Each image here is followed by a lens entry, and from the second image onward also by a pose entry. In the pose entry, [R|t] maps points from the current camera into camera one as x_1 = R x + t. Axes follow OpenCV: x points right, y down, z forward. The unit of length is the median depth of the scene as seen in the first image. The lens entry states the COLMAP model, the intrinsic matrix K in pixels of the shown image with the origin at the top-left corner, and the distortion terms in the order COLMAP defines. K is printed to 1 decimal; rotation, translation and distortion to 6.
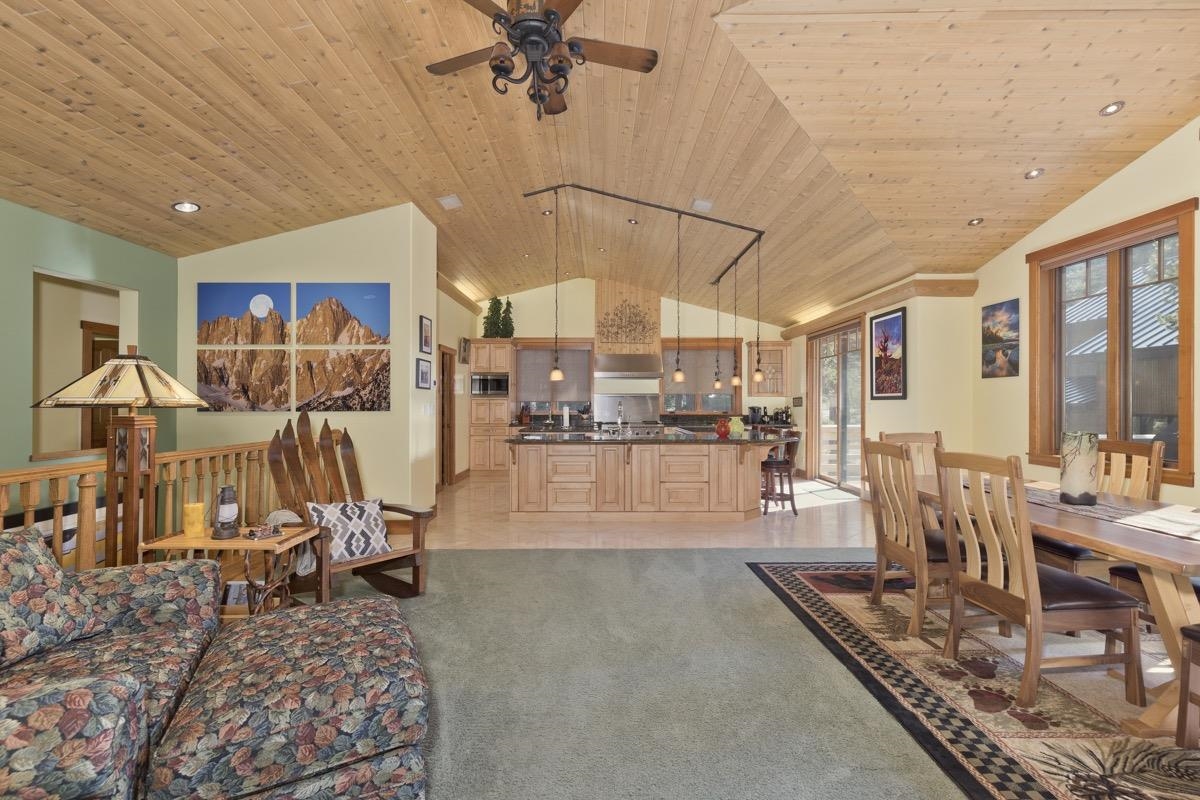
lens RADIAL K [[535.2, 0, 603.9], [0, 535.2, 400.3], [0, 0, 1]] dist [0.007798, -0.000834]
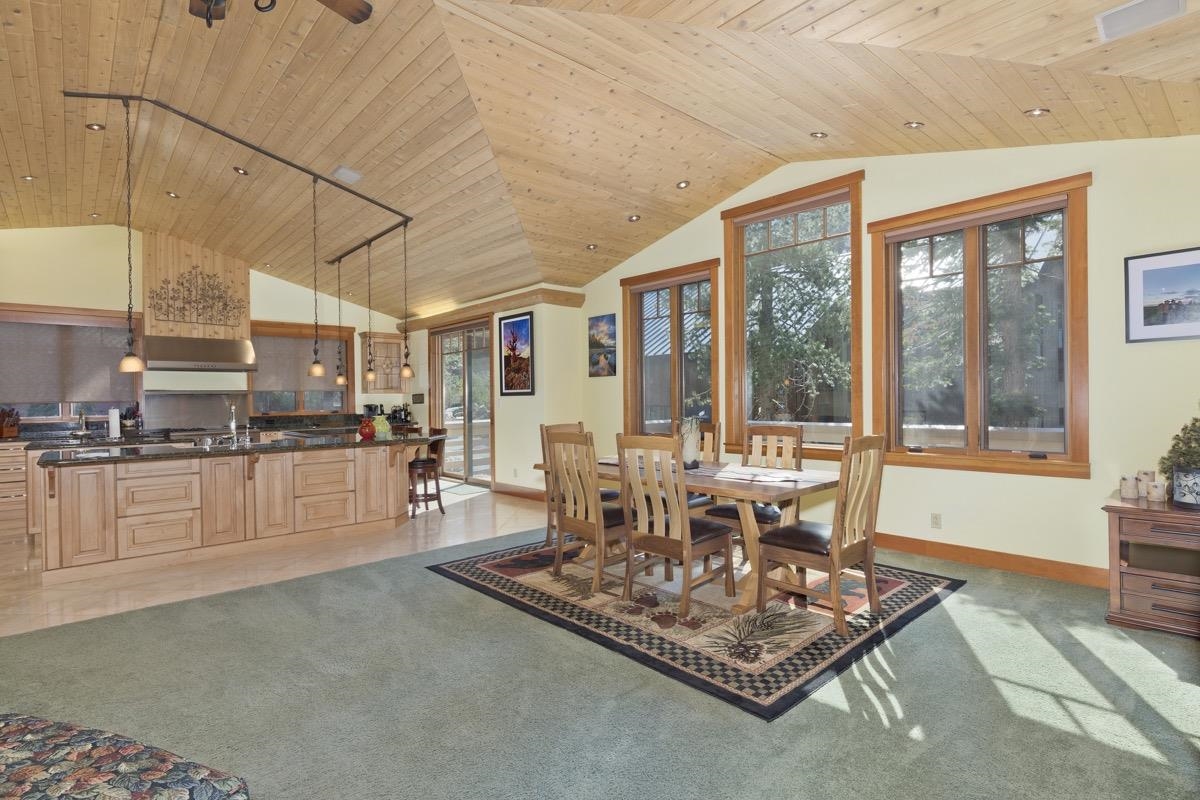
lens RADIAL K [[581.5, 0, 604.3], [0, 581.5, 400.2], [0, 0, 1]] dist [-0.001519, 0.000574]
pose [[0.743752, -0.012940, 0.668331, -0.150569], [0.009867, 0.999916, 0.008379, 0.000100], [-0.668383, 0.000363, 0.743817, 0.013926]]
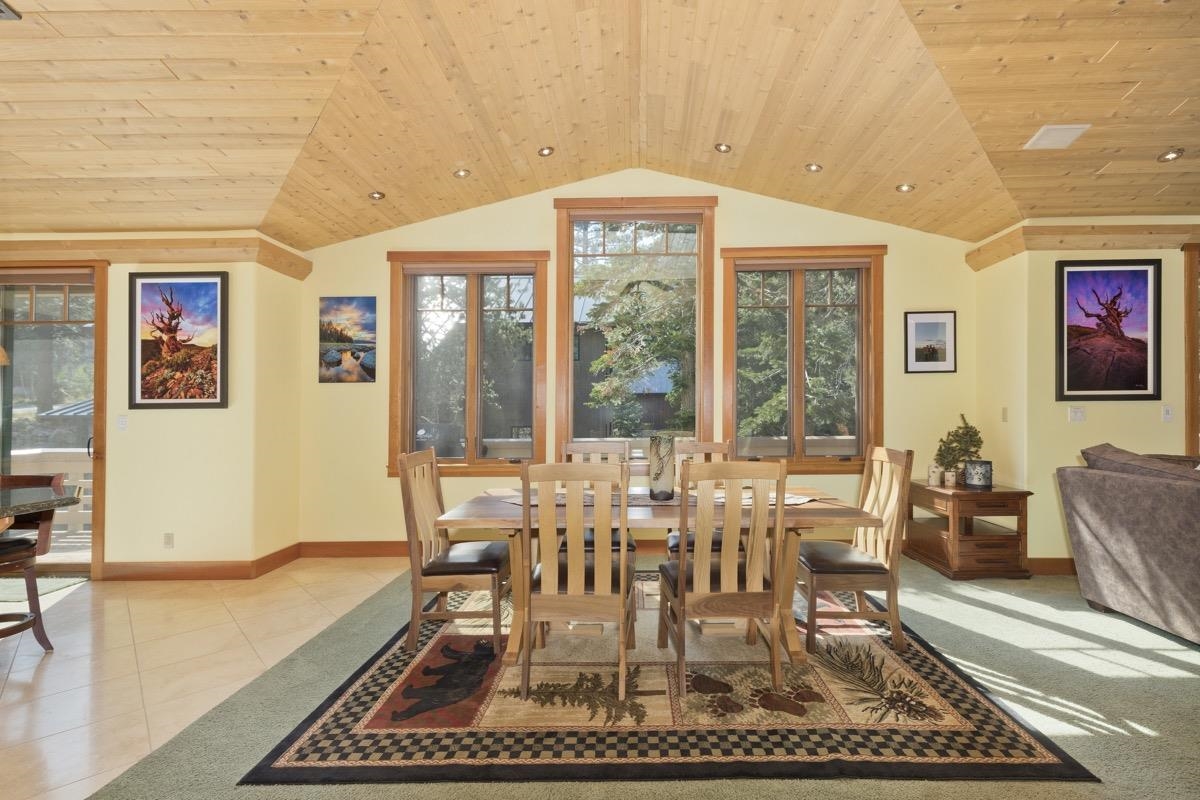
lens RADIAL K [[545.8, 0, 633.0], [0, 545.8, 408.3], [0, 0, 1]] dist [0.003663, 0.000018]
pose [[0.024380, 0.001880, 0.999701, -0.138019], [0.003077, 0.999993, -0.001956, 0.001797], [-0.999698, 0.003124, 0.024374, 0.541270]]
